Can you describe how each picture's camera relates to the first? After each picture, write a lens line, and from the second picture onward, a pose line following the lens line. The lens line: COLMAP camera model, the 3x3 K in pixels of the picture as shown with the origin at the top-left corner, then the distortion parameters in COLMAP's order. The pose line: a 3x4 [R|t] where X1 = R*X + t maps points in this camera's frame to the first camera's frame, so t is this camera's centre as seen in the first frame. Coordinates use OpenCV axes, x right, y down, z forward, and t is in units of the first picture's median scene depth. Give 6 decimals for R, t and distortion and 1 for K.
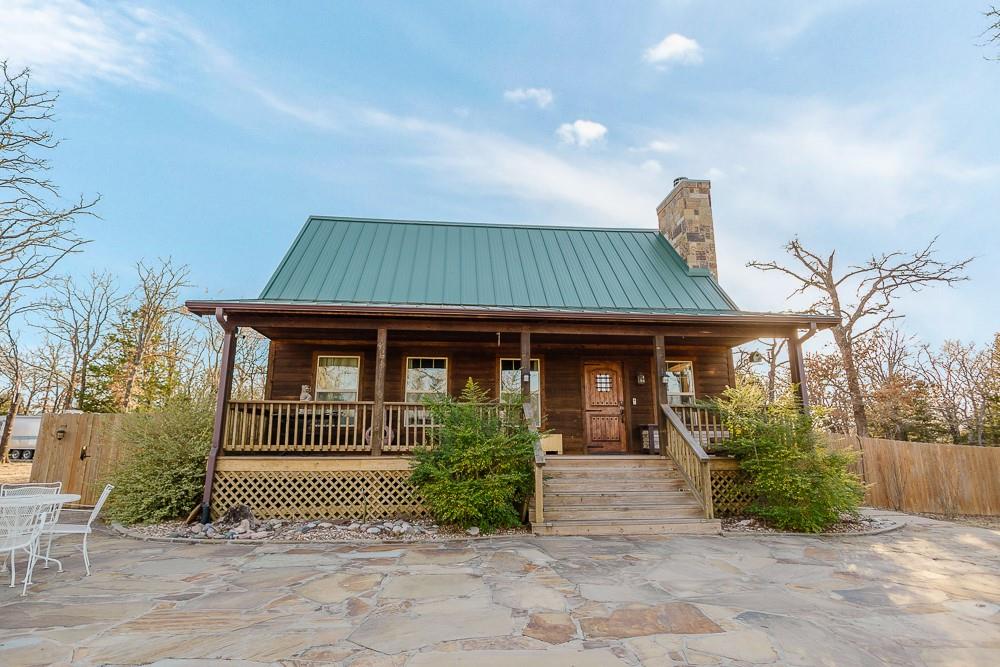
lens RADIAL K [[504.2, 0, 515.7], [0, 504.2, 316.9], [0, 0, 1]] dist [0.013662, -0.001125]
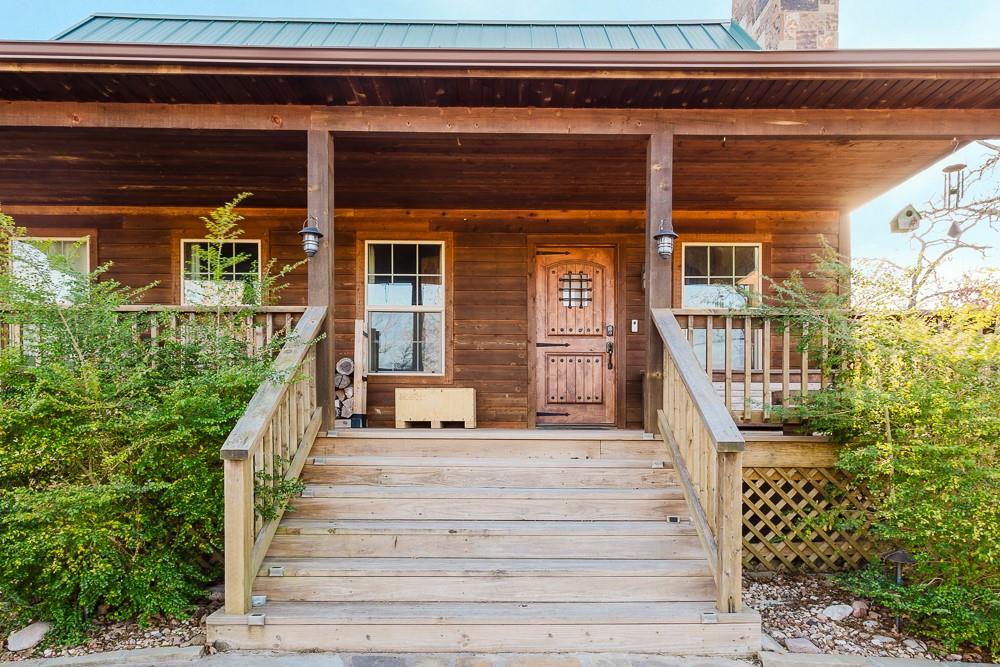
lens RADIAL K [[586.3, 0, 539.9], [0, 586.3, 401.6], [0, 0, 1]] dist [0.013830, 0.000153]
pose [[0.997029, 0.004537, -0.076888, 0.188170], [0.012408, 0.975763, 0.218479, 0.113879], [0.076016, -0.218784, 0.972808, 0.419085]]
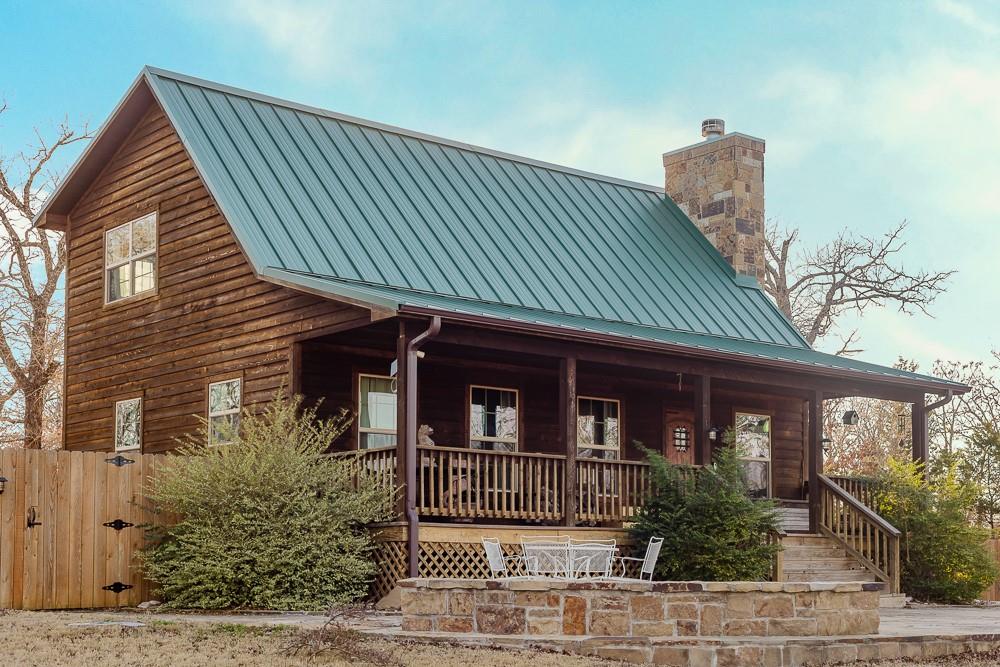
lens RADIAL K [[1469.6, 0, 500.0], [0, 1469.6, 333.5], [0, 0, 1]] dist [0.015251, -0.000910]
pose [[0.821283, 0.092461, 0.562978, -1.225877], [-0.139904, 0.989290, 0.041617, -0.066164], [-0.553101, -0.112942, 0.825423, -0.544760]]
